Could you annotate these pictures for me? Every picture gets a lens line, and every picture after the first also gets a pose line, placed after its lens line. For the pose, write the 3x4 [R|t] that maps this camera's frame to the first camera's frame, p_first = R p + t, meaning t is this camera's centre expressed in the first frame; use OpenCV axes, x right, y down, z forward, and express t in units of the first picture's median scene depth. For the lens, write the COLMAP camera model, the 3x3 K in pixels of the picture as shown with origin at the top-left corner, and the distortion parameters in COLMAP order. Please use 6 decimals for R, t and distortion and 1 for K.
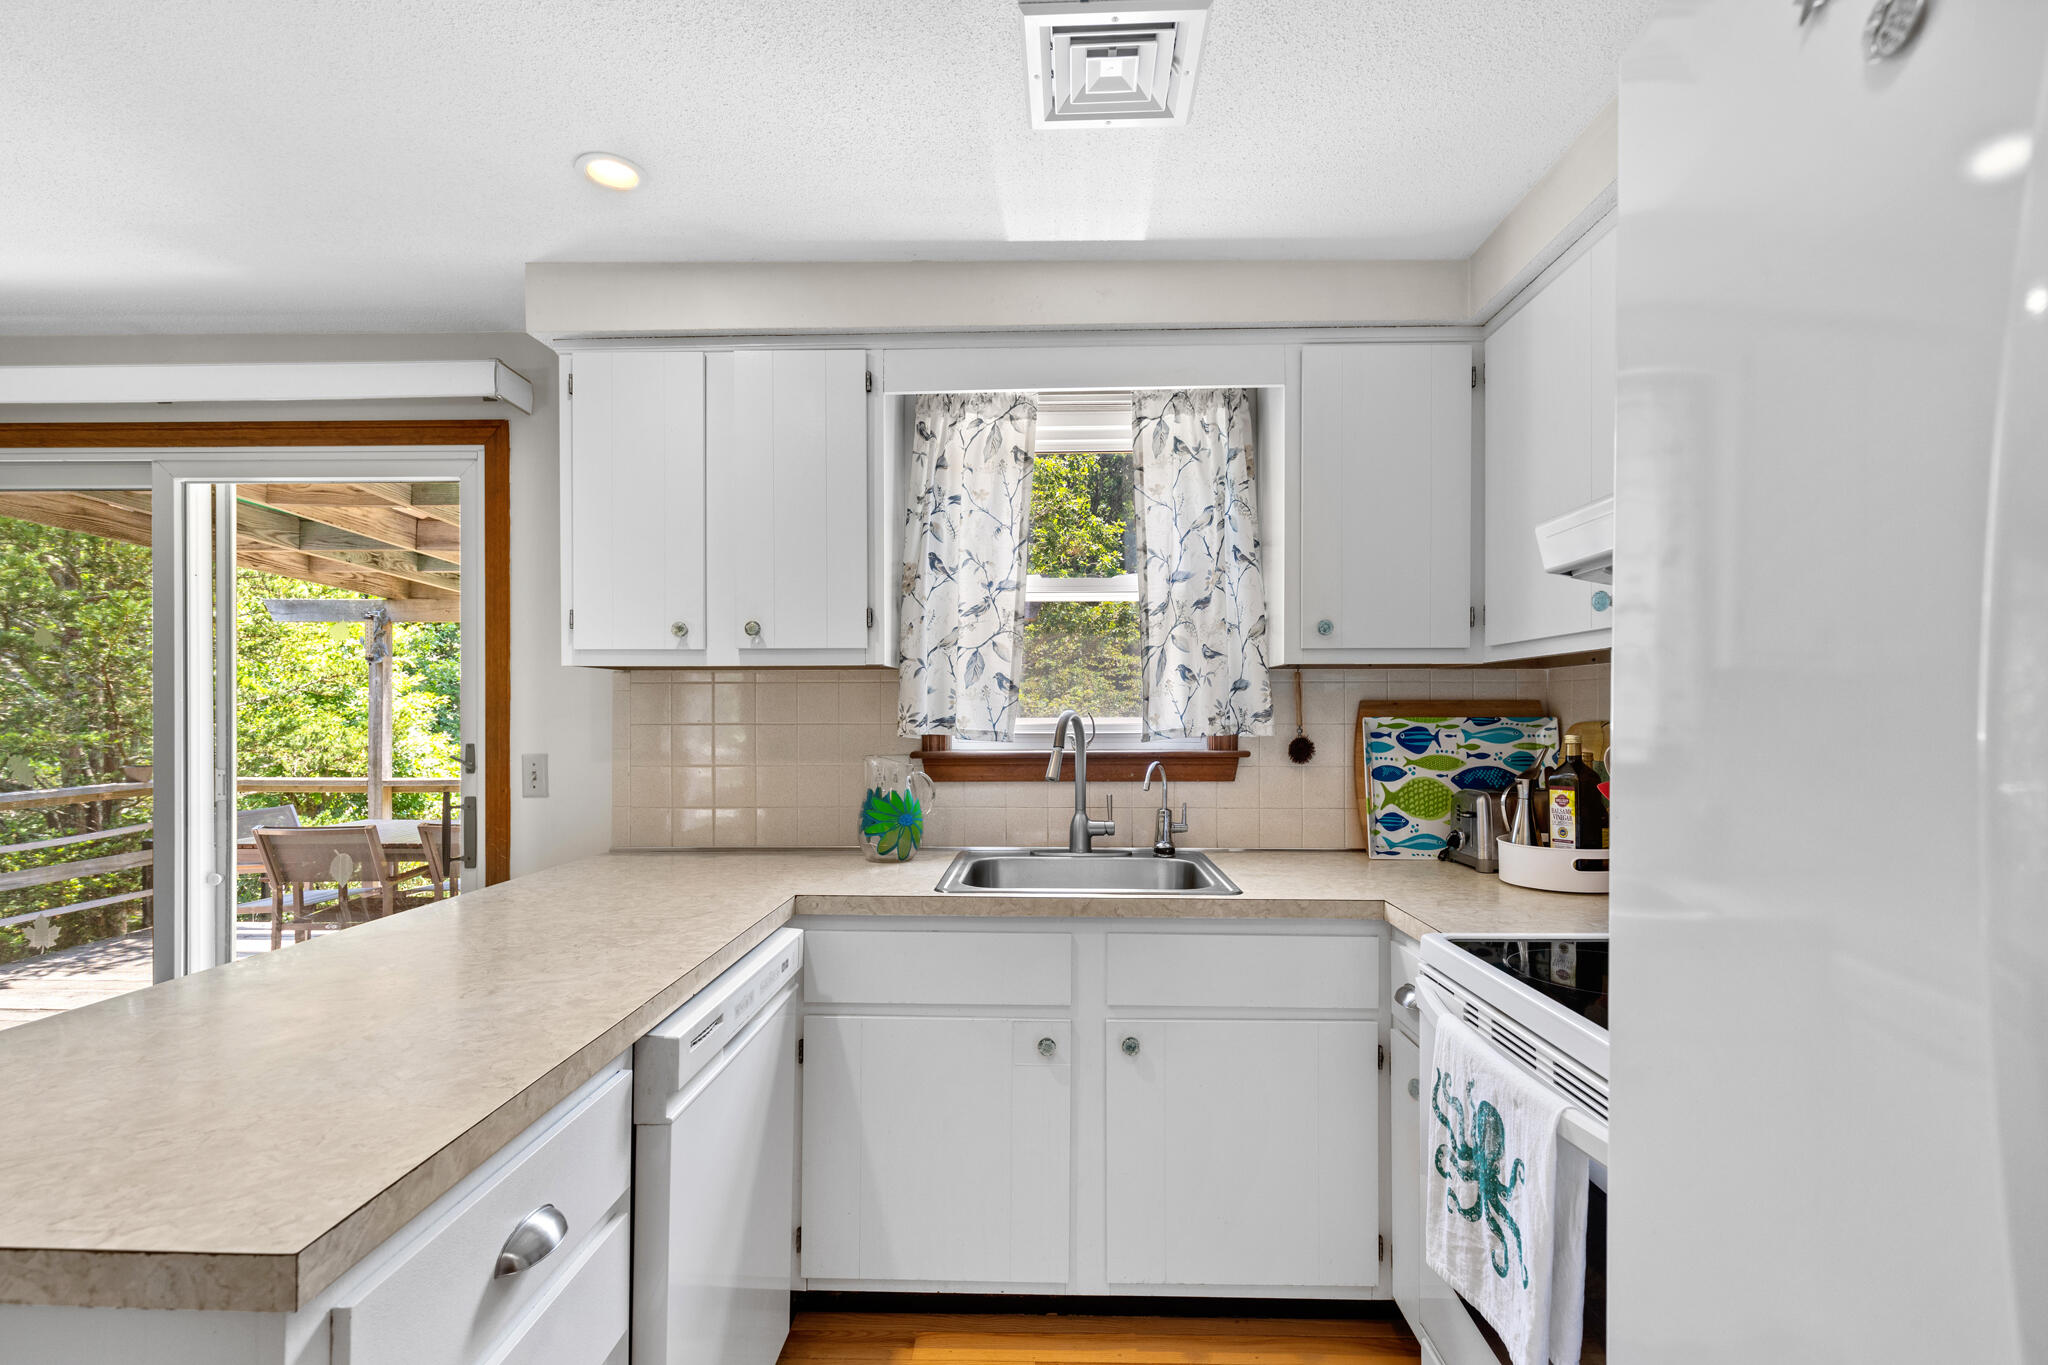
lens RADIAL K [[926.8, 0, 1030.1], [0, 926.8, 714.7], [0, 0, 1]] dist [0.013932, -0.003851]
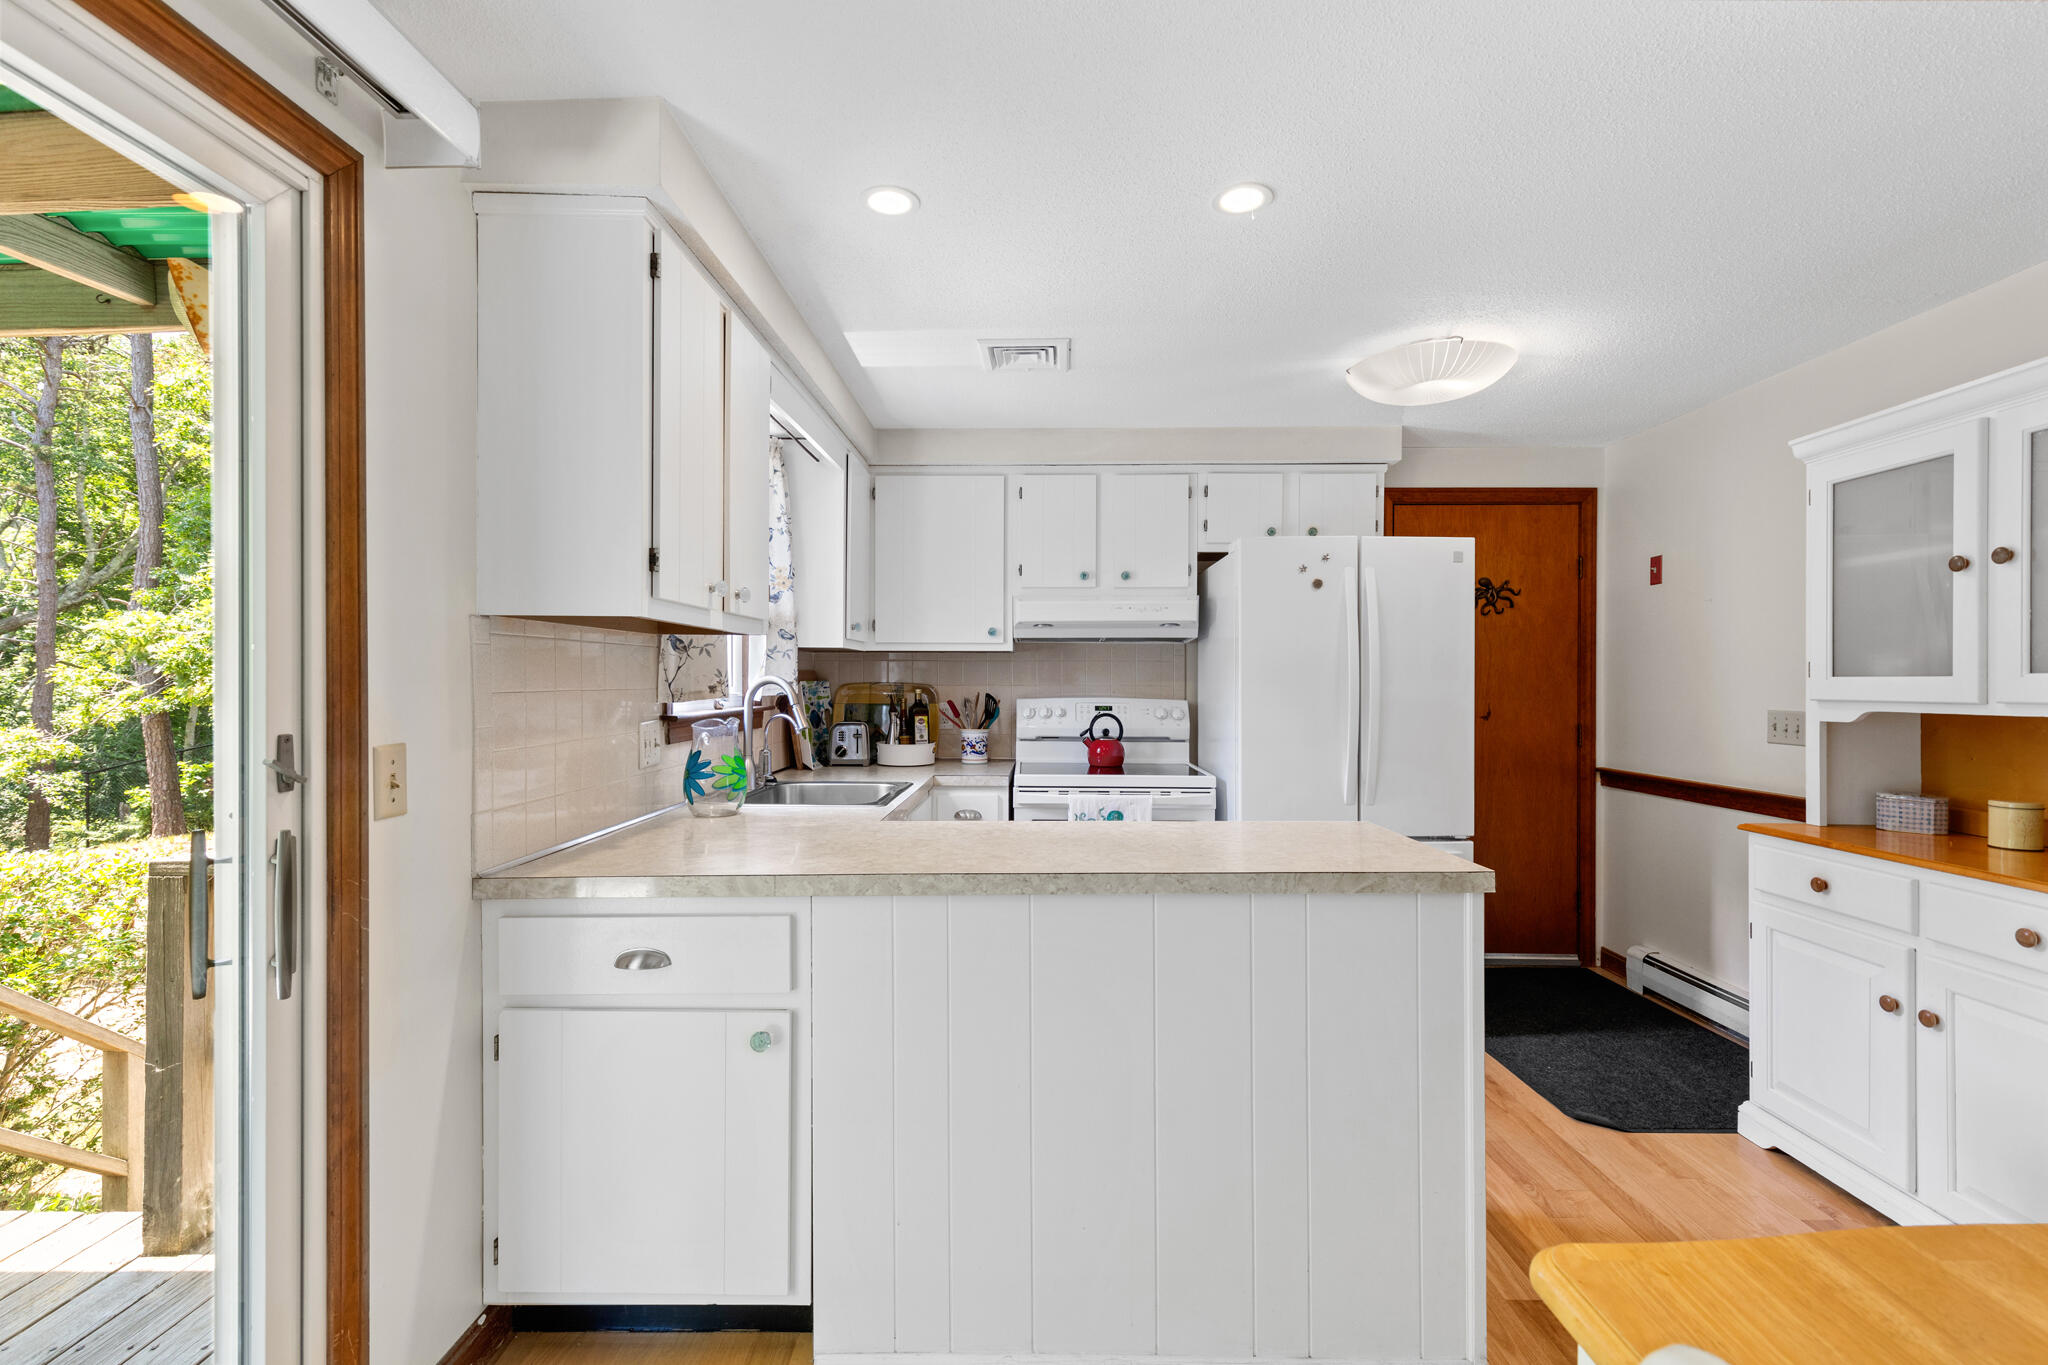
lens RADIAL K [[926.8, 0, 1032.0], [0, 926.8, 688.2], [0, 0, 1]] dist [0.013932, -0.003851]
pose [[-0.010480, -0.009689, 0.999898, -1.196510], [-0.001989, 0.999951, 0.009669, -0.000920], [-0.999943, -0.001888, -0.010499, 0.632747]]
